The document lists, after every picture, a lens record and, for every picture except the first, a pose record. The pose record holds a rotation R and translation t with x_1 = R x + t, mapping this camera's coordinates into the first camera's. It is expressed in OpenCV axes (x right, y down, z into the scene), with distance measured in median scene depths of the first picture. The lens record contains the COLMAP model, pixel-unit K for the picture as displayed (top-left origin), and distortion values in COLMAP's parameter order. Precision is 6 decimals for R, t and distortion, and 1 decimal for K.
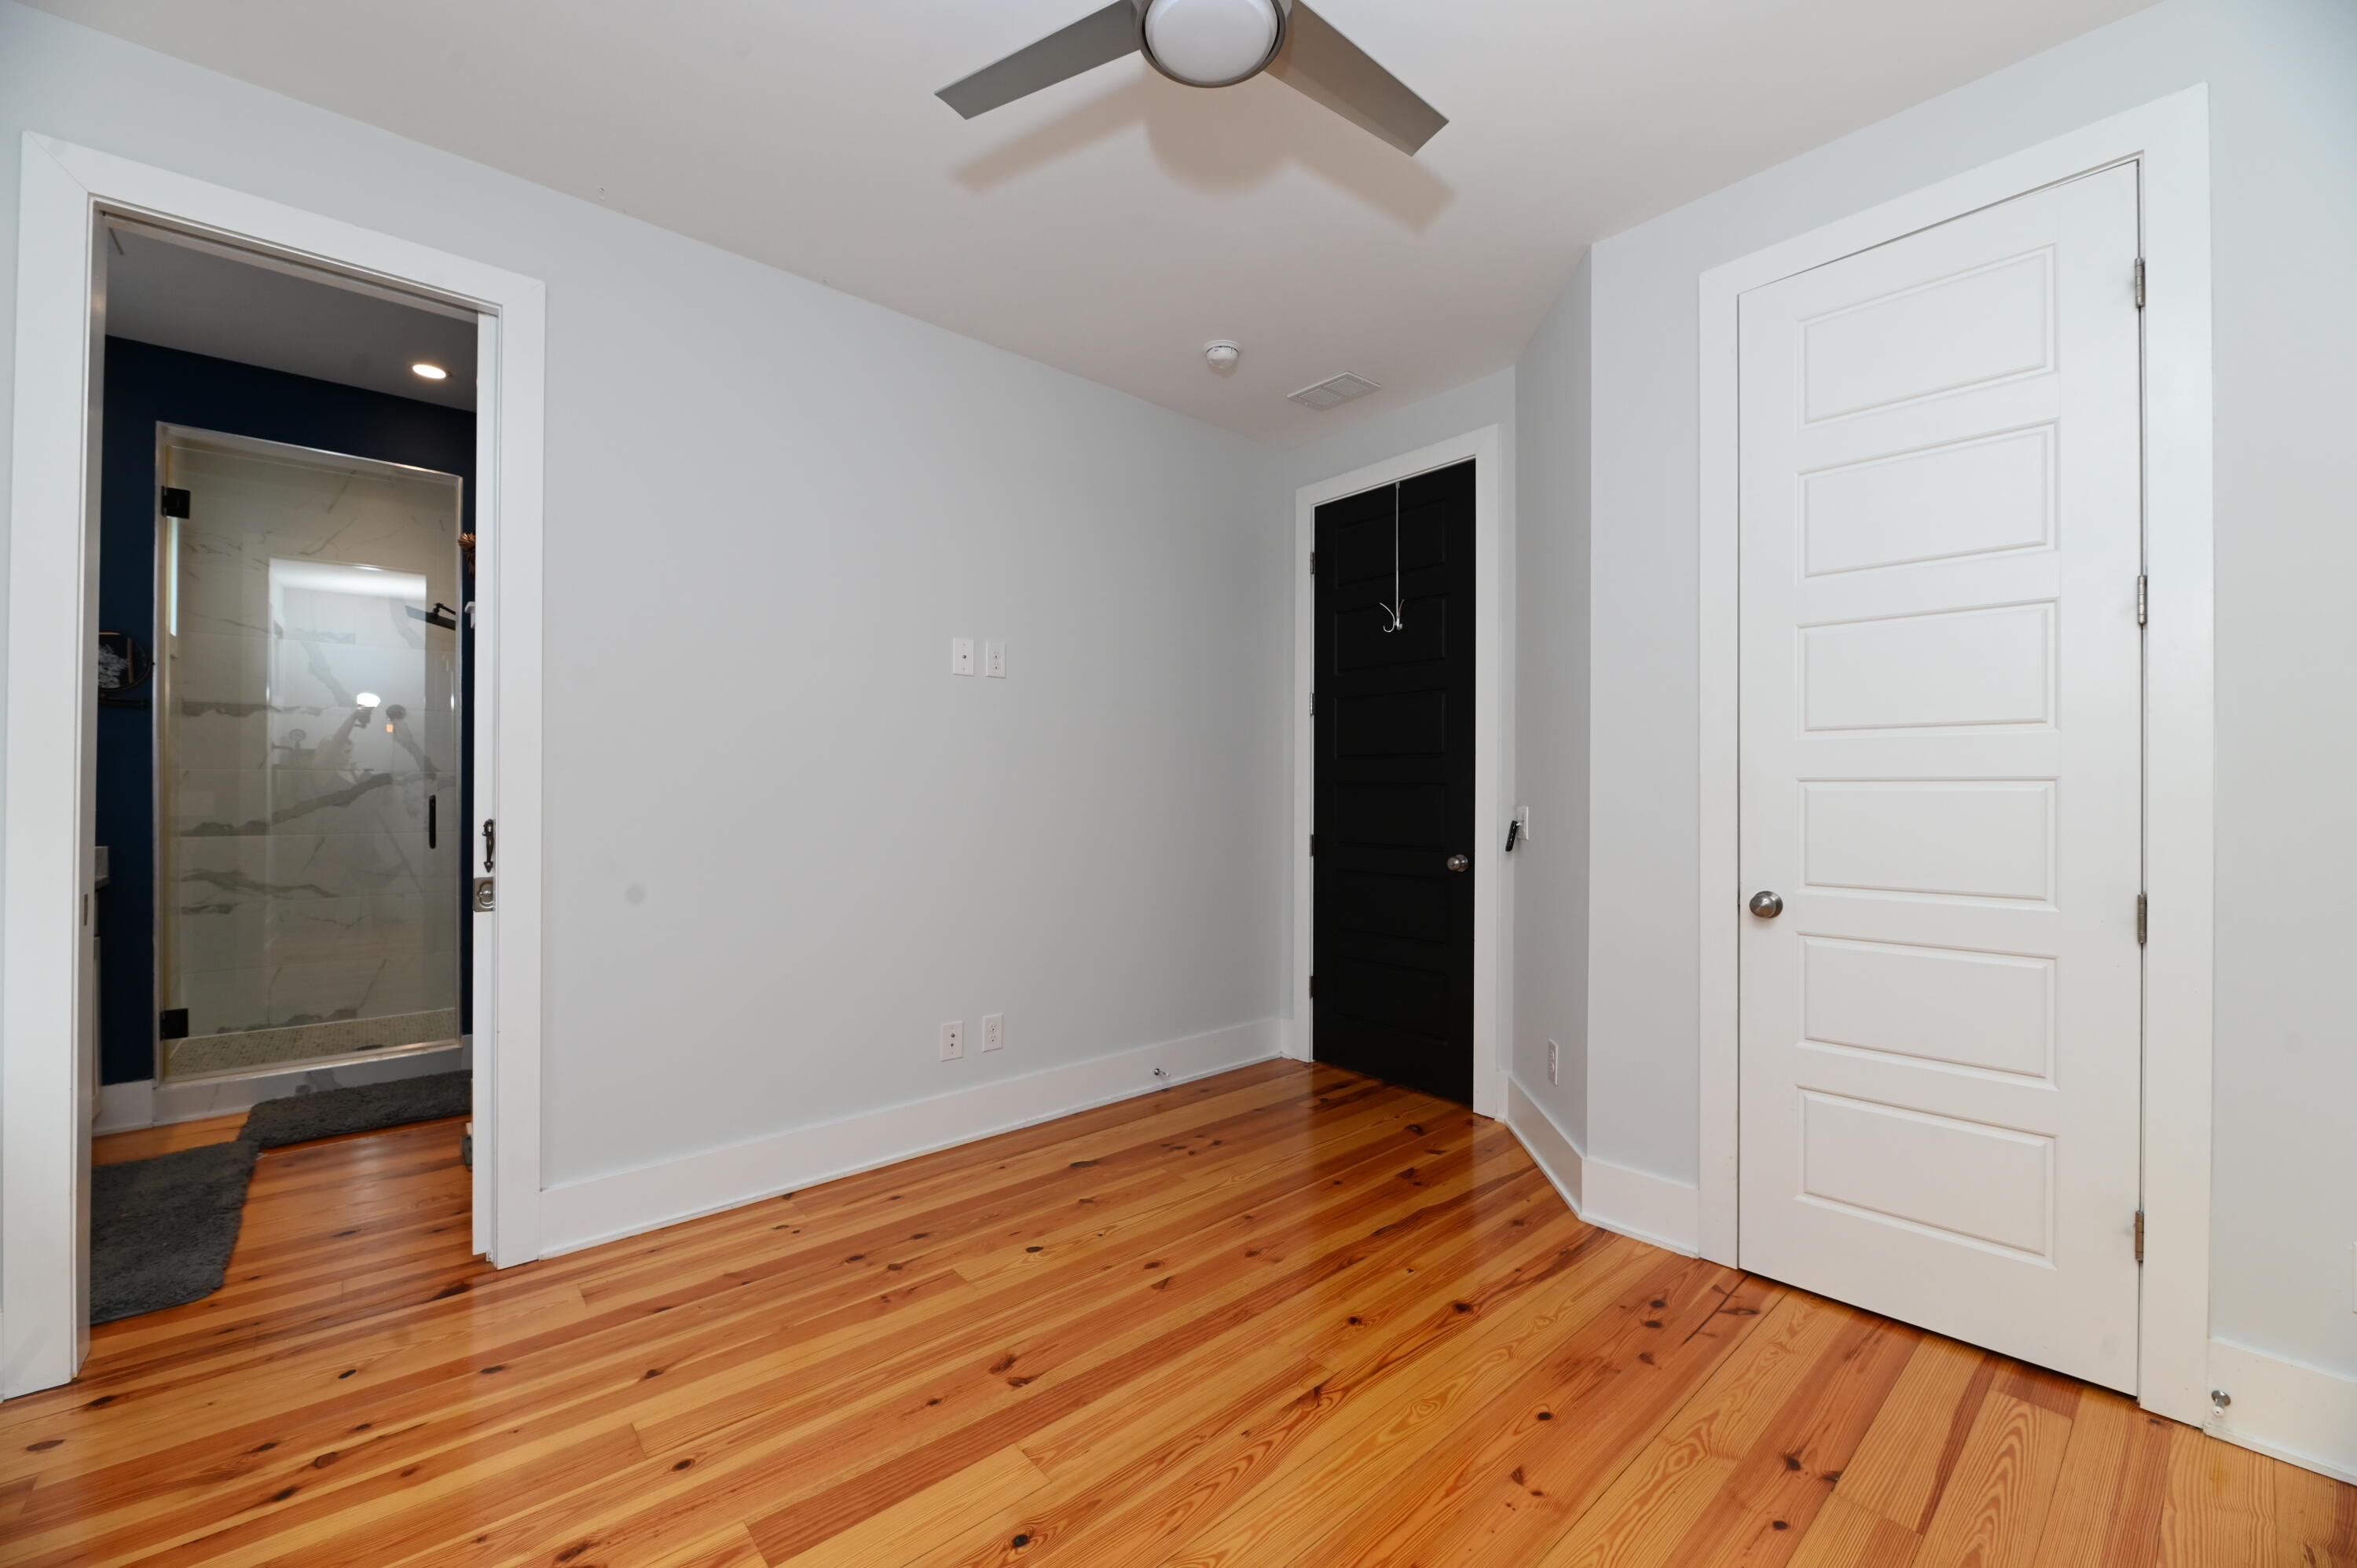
lens RADIAL K [[941.4, 0, 1173.5], [0, 941.4, 789.0], [0, 0, 1]] dist [0.001155, -0.003964]
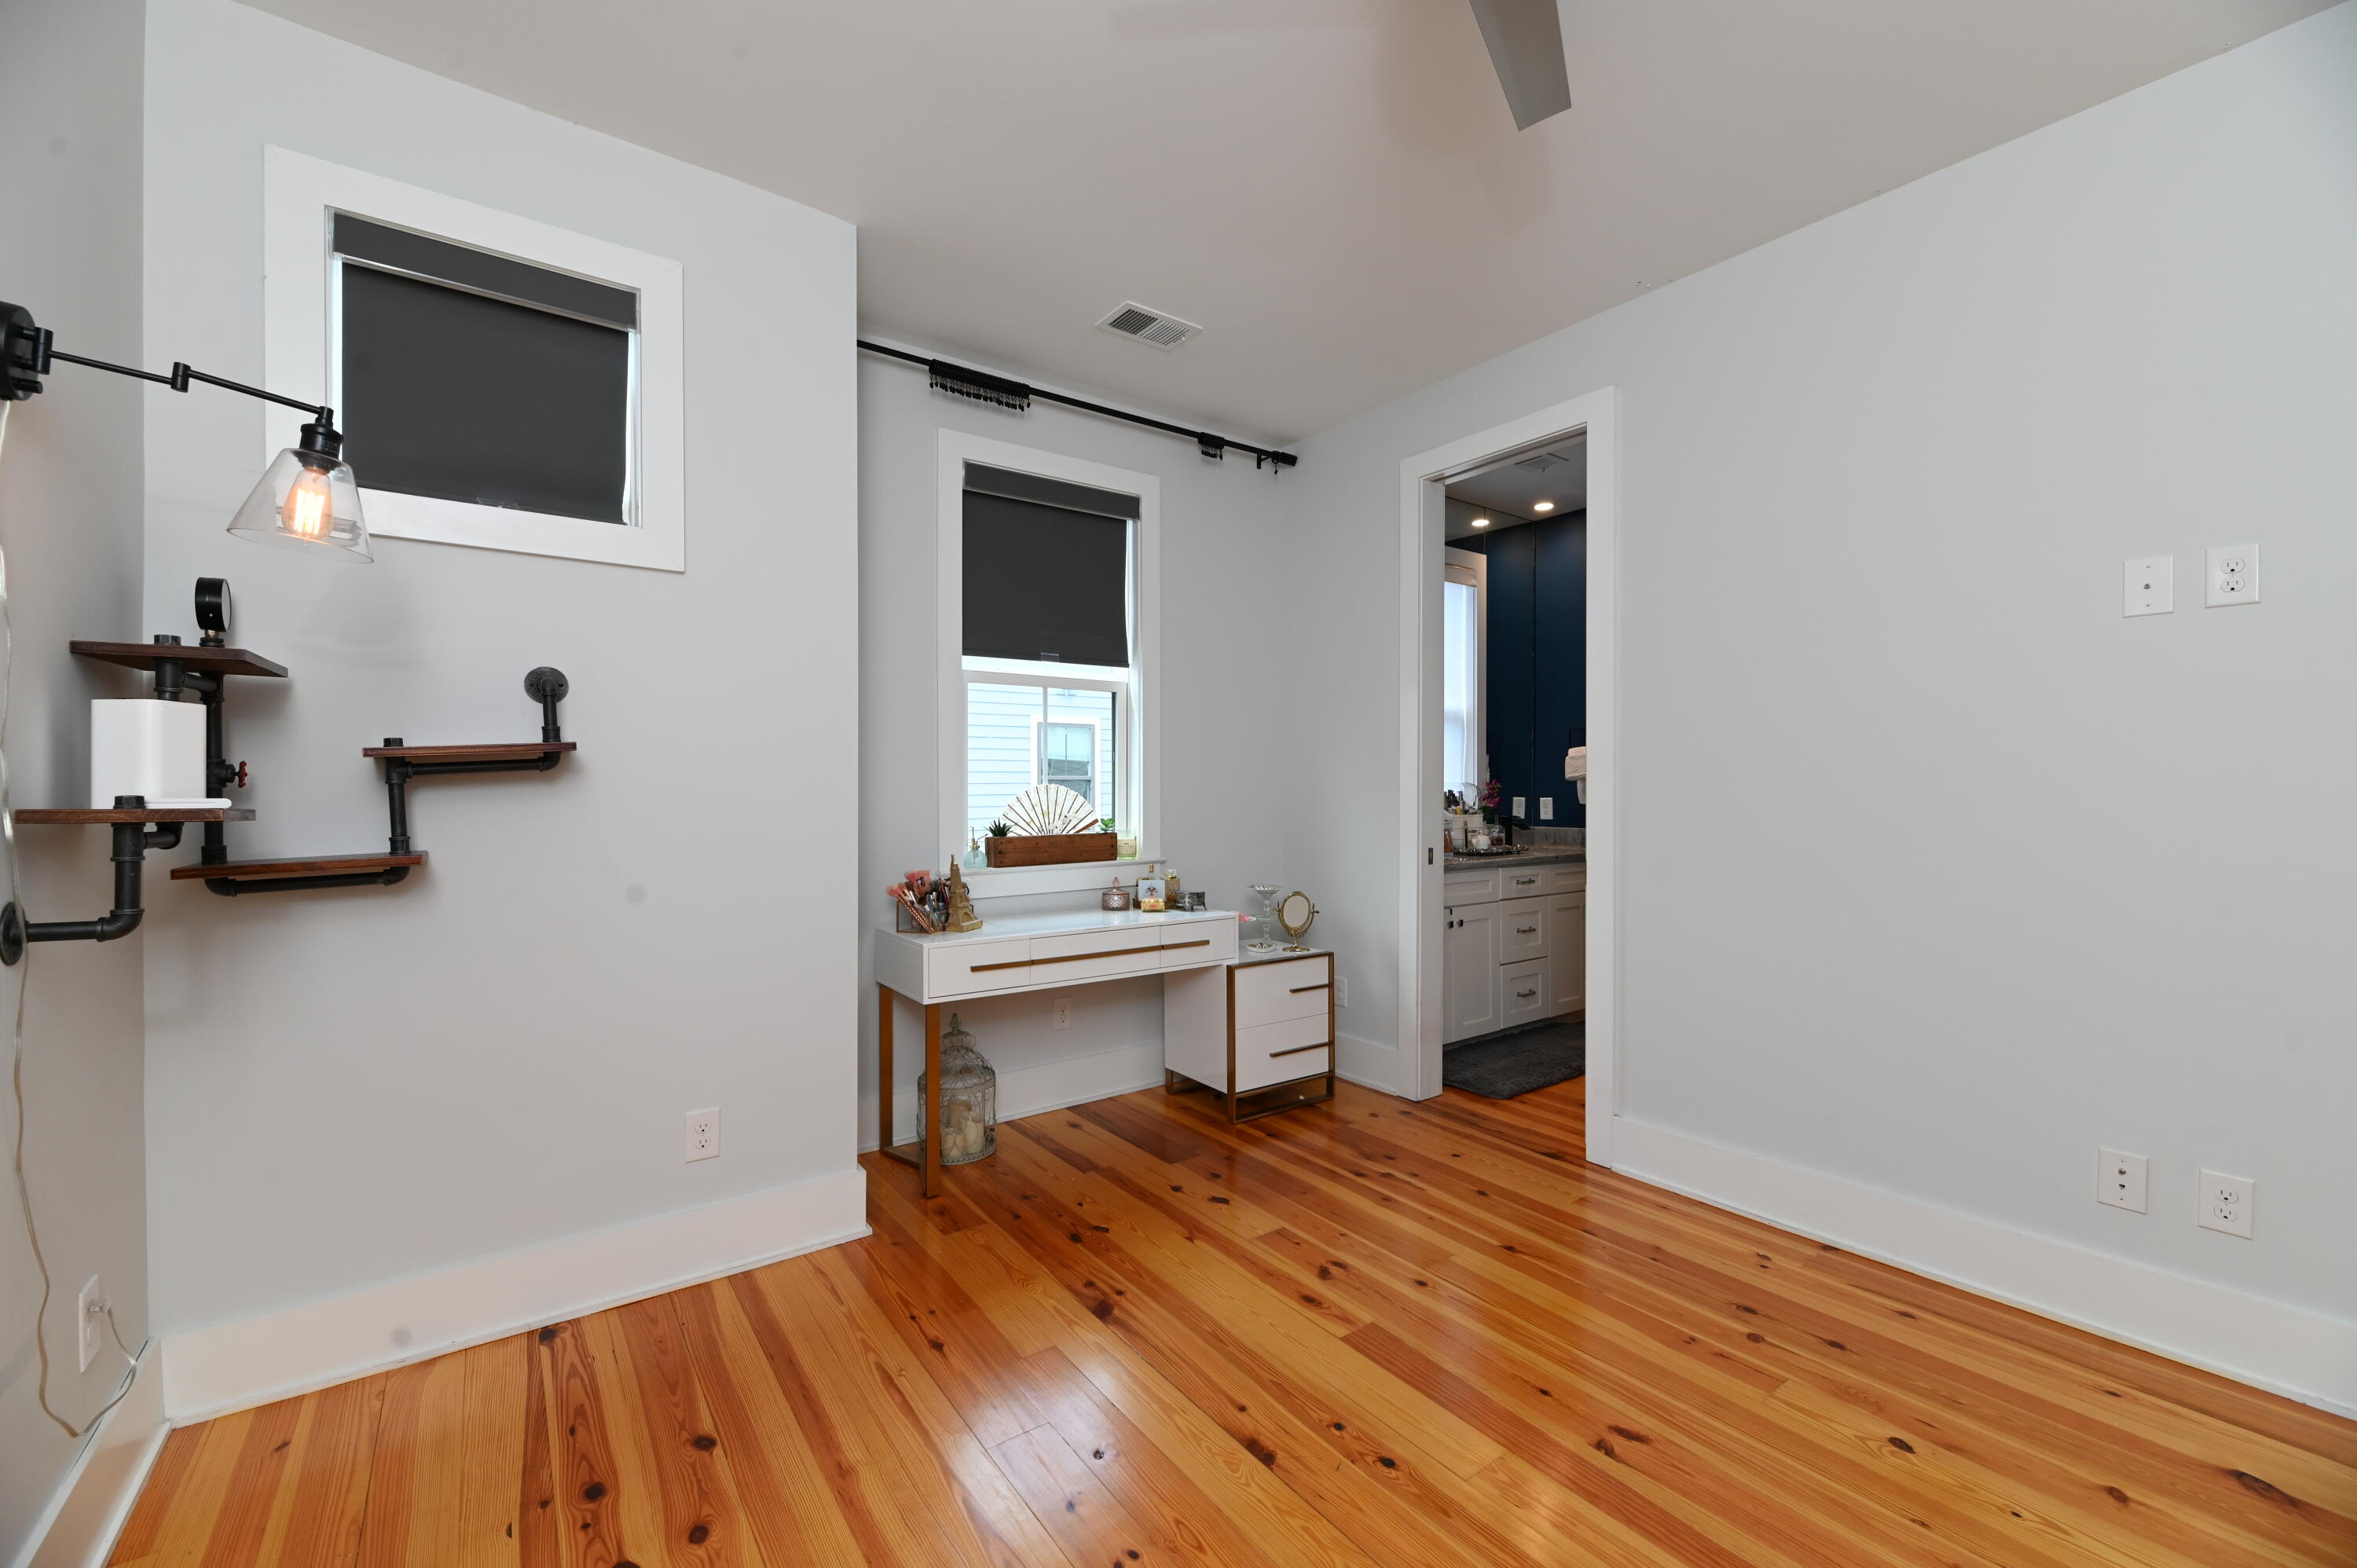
lens RADIAL K [[941.4, 0, 1181.2], [0, 941.4, 783.9], [0, 0, 1]] dist [0.001155, -0.003964]
pose [[-0.082819, -0.006801, -0.996541, 0.617672], [-0.003003, 0.999974, -0.006575, -0.000632], [0.996560, 0.002449, -0.082838, 0.532866]]
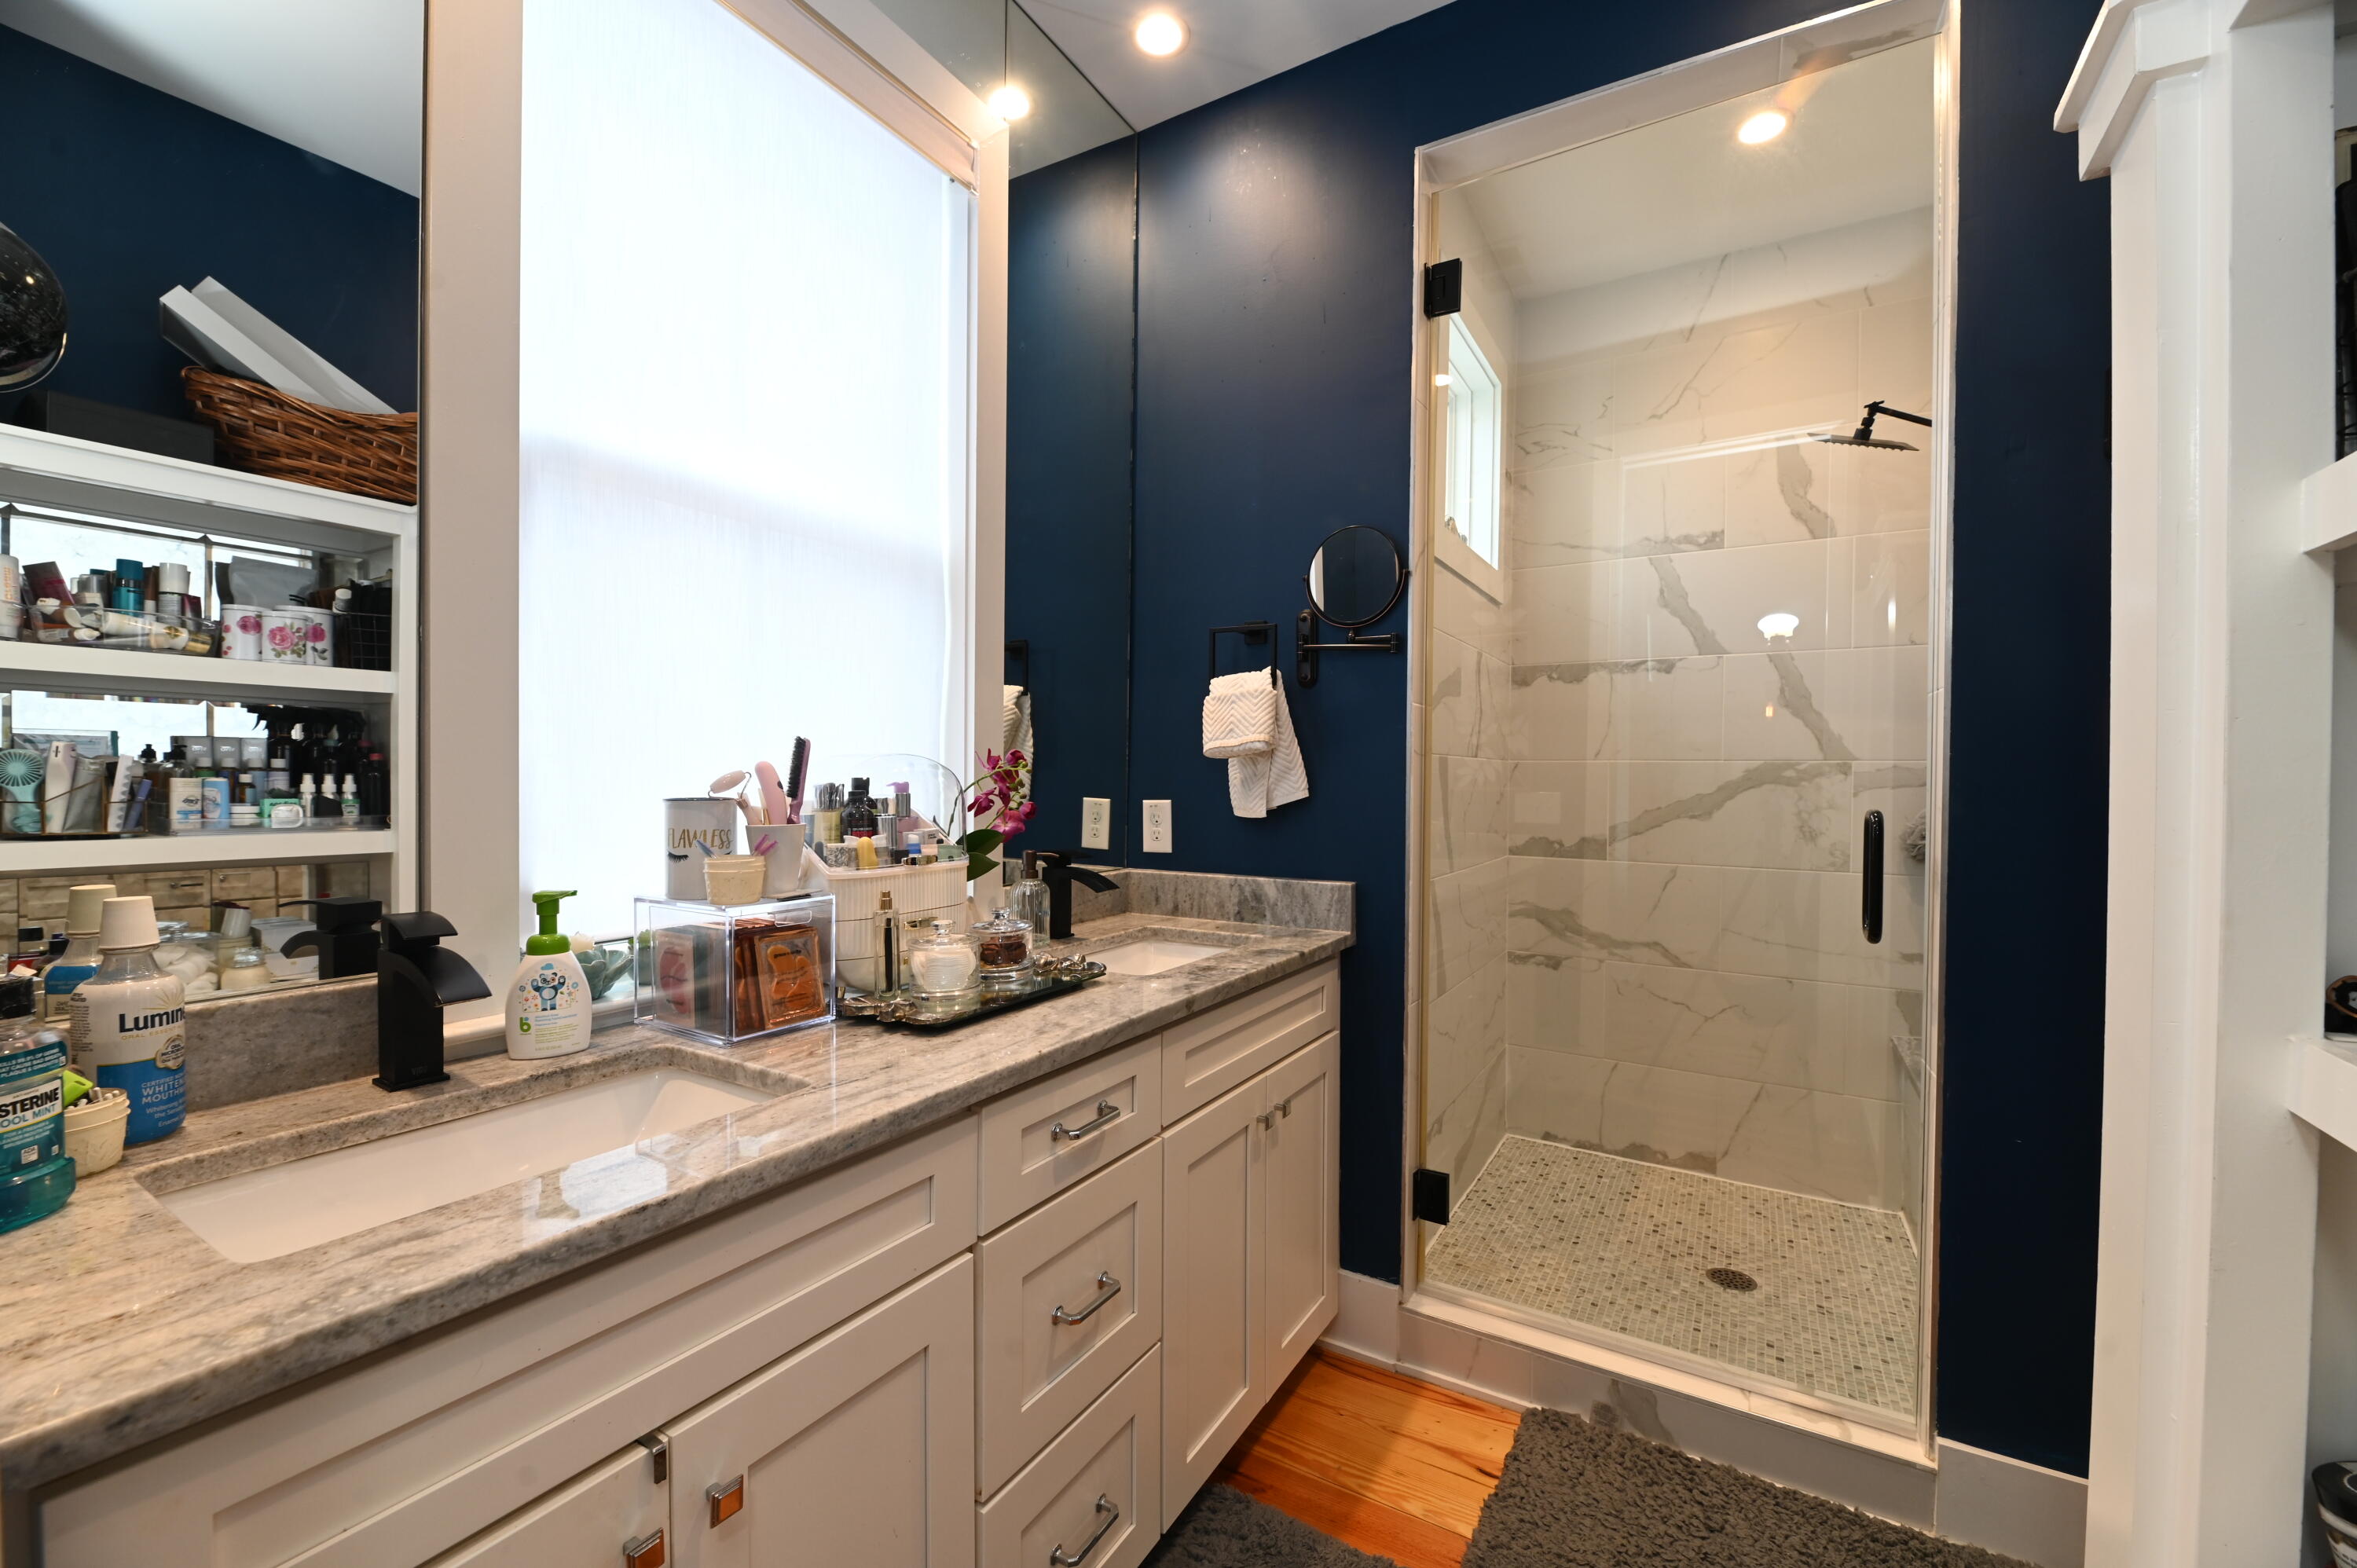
lens RADIAL K [[941.4, 0, 1200.2], [0, 941.4, 793.8], [0, 0, 1]] dist [0.001155, -0.003964]
pose [[0.330794, 0.012609, -0.943619, -0.802411], [-0.010712, 0.999896, 0.009605, -0.000868], [0.943642, 0.006931, 0.330895, 0.947404]]
